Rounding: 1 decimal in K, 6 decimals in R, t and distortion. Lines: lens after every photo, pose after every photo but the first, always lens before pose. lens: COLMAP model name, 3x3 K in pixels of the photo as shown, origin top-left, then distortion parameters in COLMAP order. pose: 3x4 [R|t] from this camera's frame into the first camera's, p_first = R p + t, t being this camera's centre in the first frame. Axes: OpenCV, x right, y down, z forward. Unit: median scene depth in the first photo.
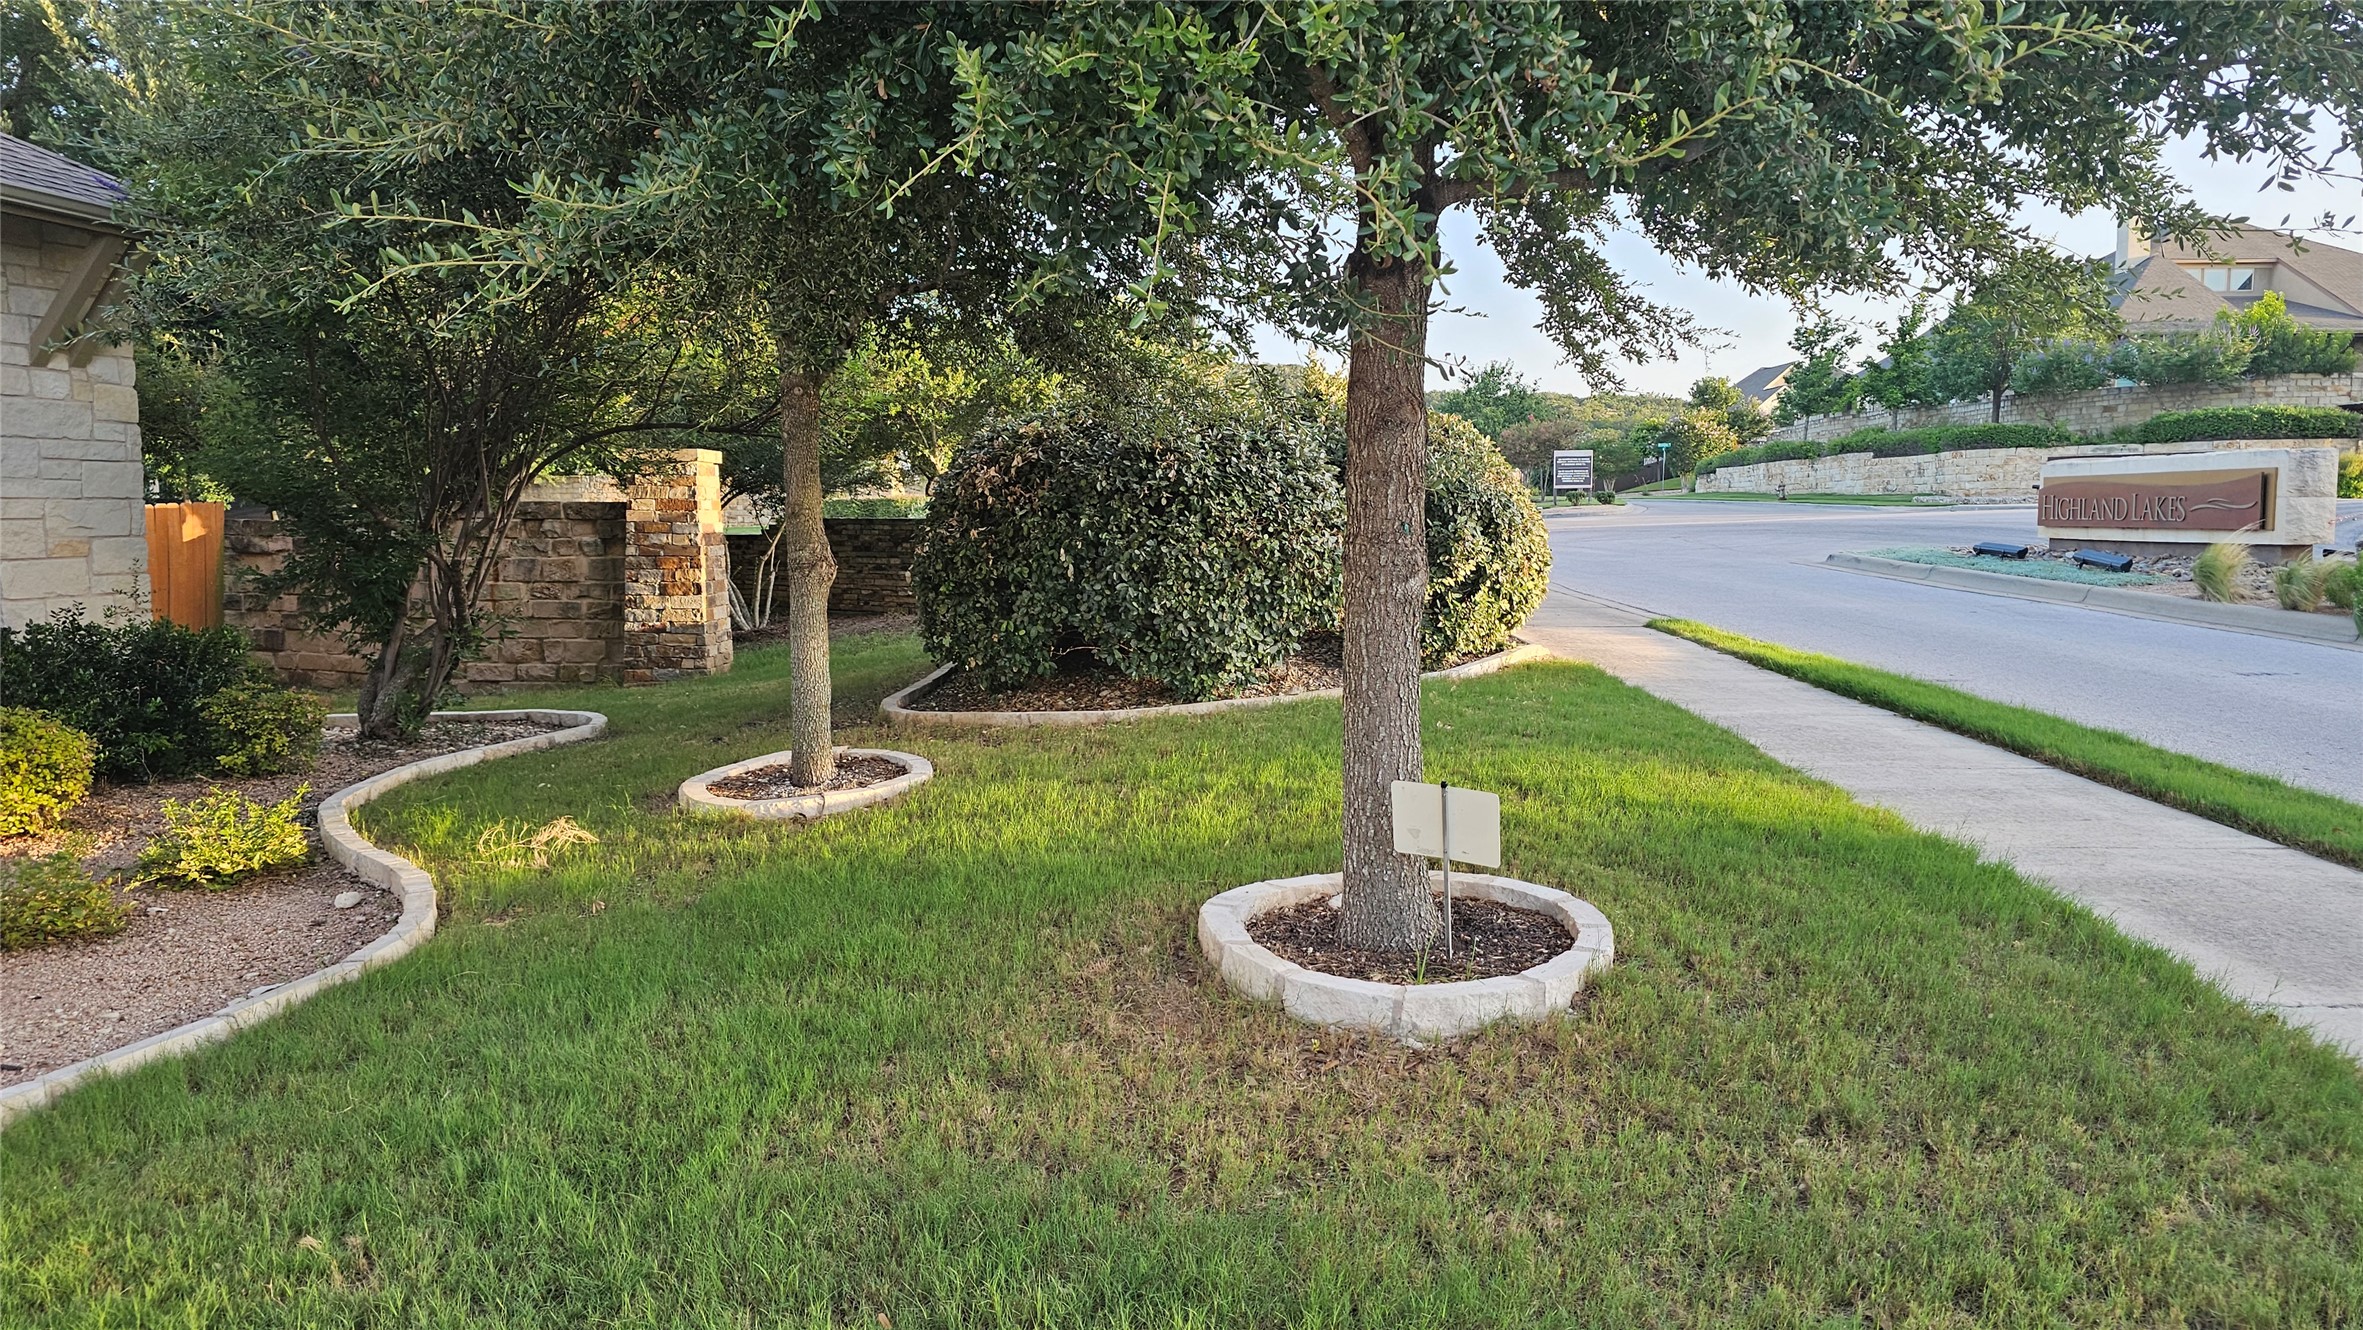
lens RADIAL K [[1569.7, 0, 1105.5], [0, 1569.7, 648.3], [0, 0, 1]] dist [0.057140, -0.004484]
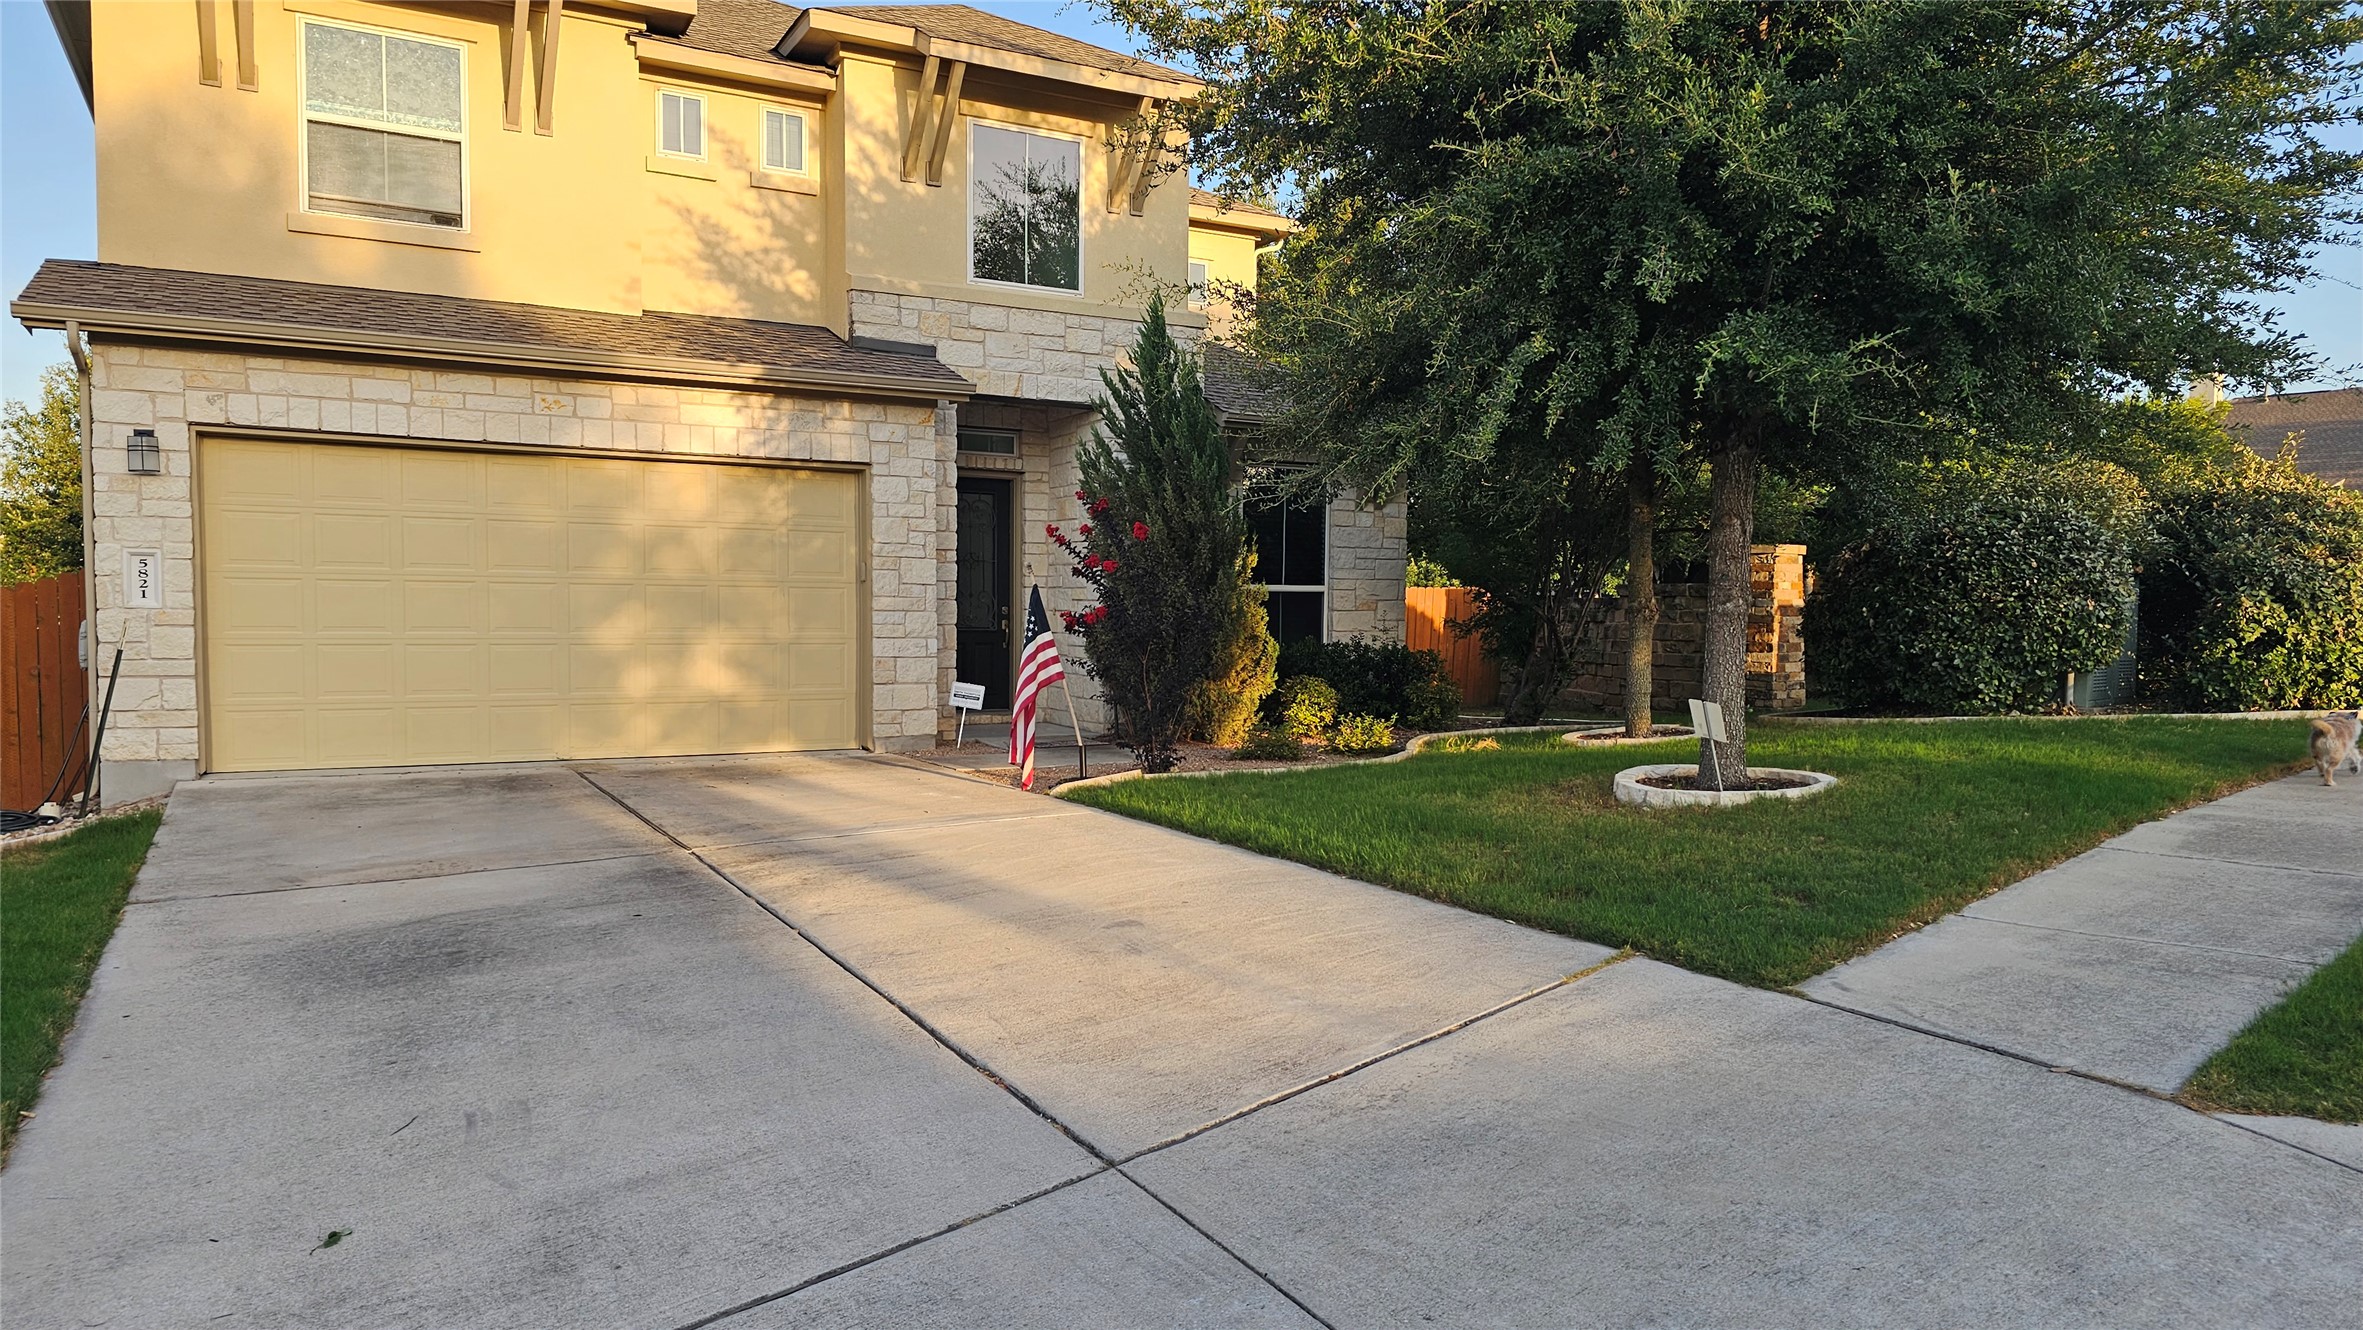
lens RADIAL K [[1569.7, 0, 1174.4], [0, 1569.7, 668.4], [0, 0, 1]] dist [0.057140, -0.004484]
pose [[0.676208, 0.039334, -0.735660, 0.397539], [-0.076314, 0.996942, -0.016843, 0.042066], [0.732747, 0.067530, 0.677142, -0.291443]]
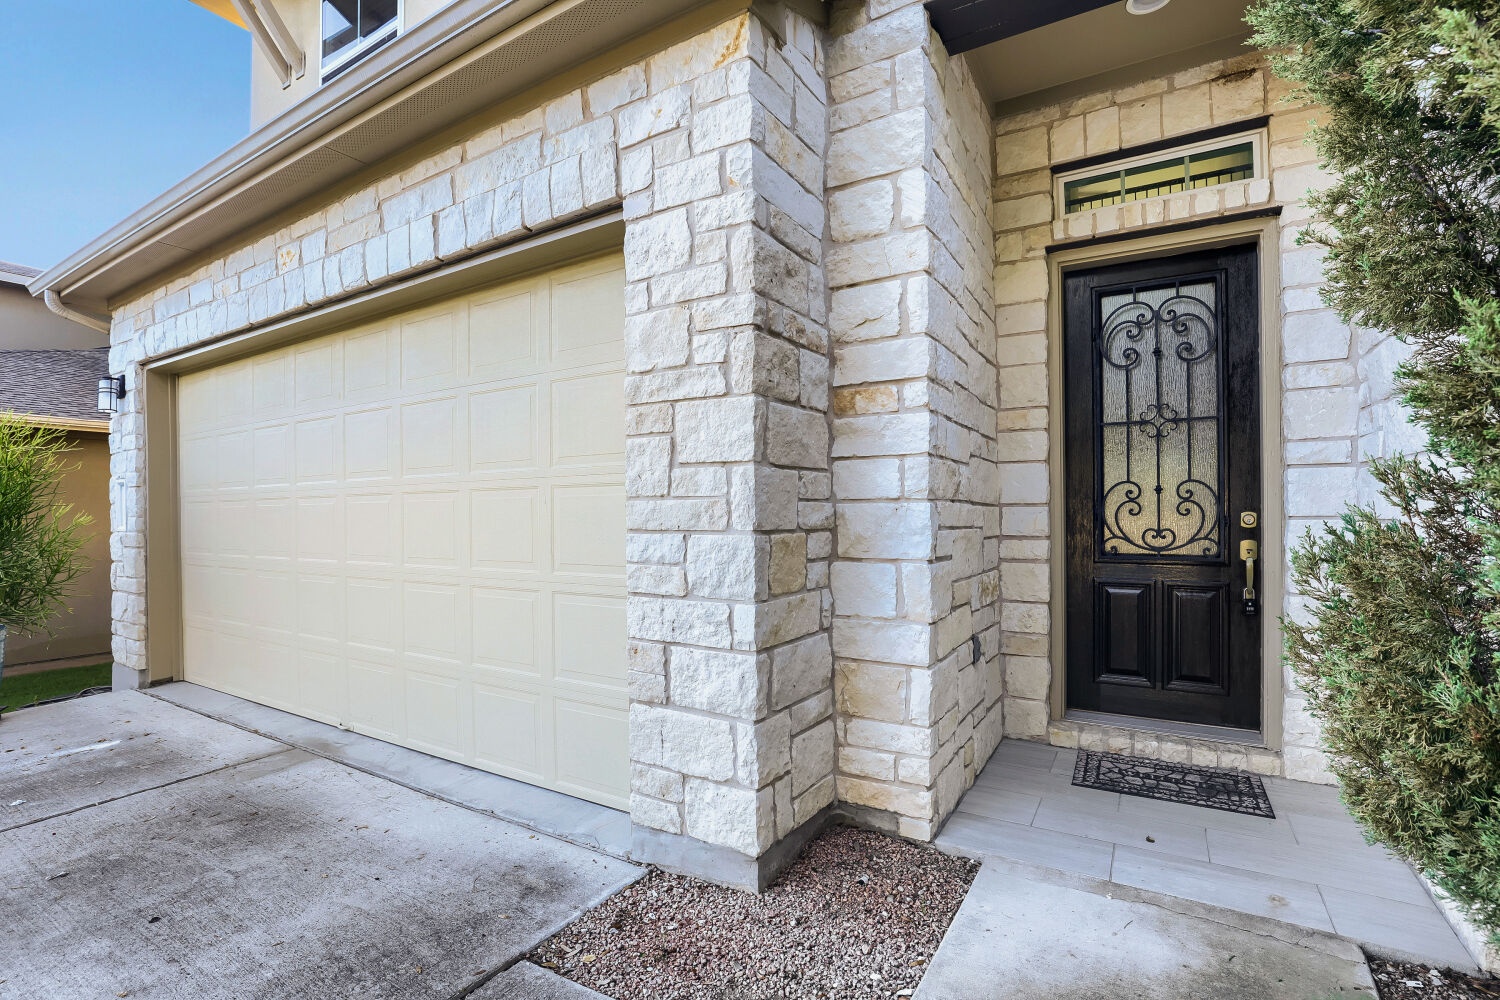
lens RADIAL K [[681.1, 0, 749.9], [0, 681.1, 507.5], [0, 0, 1]] dist [-0.009705, 0.000160]
pose [[-0.302188, 0.003077, -0.953243, -0.302007], [-0.077596, 0.996597, 0.027815, -0.011291], [0.950085, 0.082373, -0.300921, 0.335868]]
